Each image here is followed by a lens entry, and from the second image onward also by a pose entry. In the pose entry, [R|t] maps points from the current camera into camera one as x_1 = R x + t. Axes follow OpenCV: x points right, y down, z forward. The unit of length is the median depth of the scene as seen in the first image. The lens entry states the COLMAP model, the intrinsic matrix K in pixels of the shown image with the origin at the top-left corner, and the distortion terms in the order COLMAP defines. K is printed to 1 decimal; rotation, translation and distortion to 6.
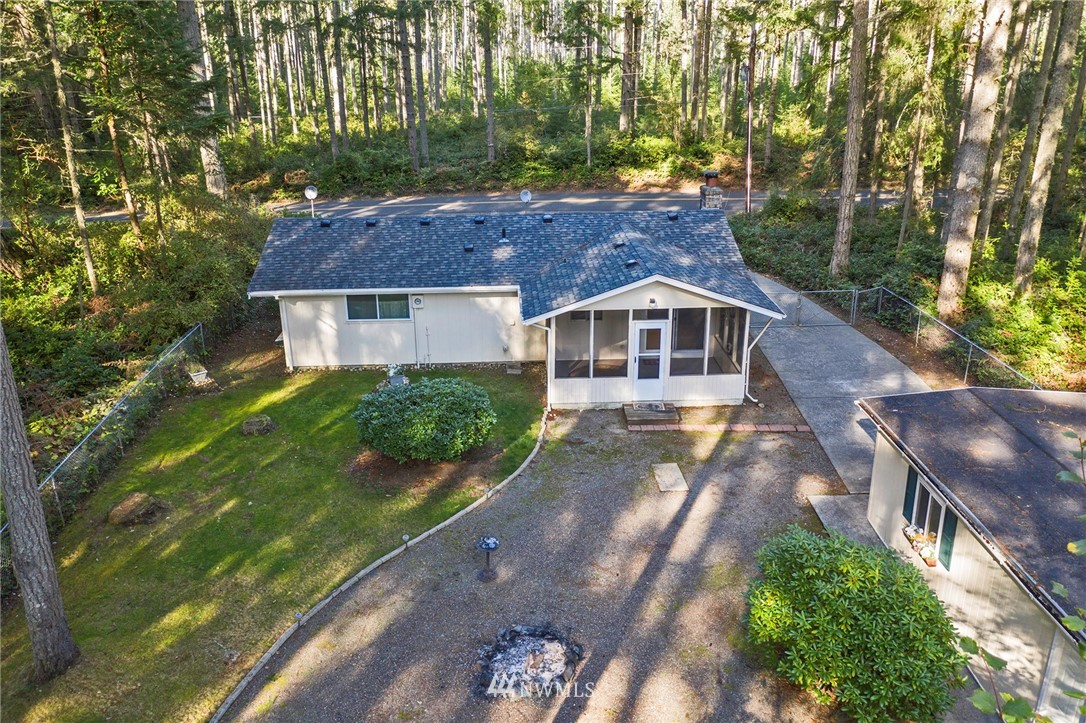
lens RADIAL K [[850.1, 0, 543.0], [0, 850.1, 361.5], [0, 0, 1]] dist [-0.015870, 0.047469]
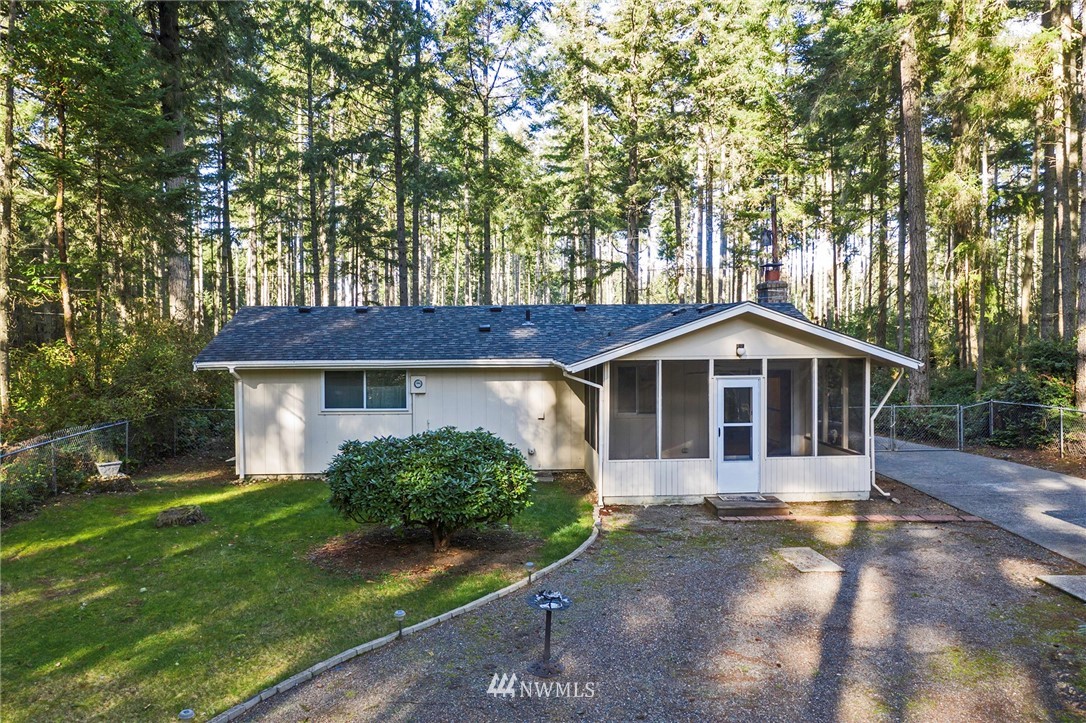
lens RADIAL K [[850.1, 0, 543.0], [0, 850.1, 361.5], [0, 0, 1]] dist [-0.015870, 0.047469]
pose [[0.999670, 0.003907, 0.025404, -0.061188], [0.004704, 0.943878, -0.330260, 0.182577], [-0.025268, 0.330271, 0.943548, 0.304181]]
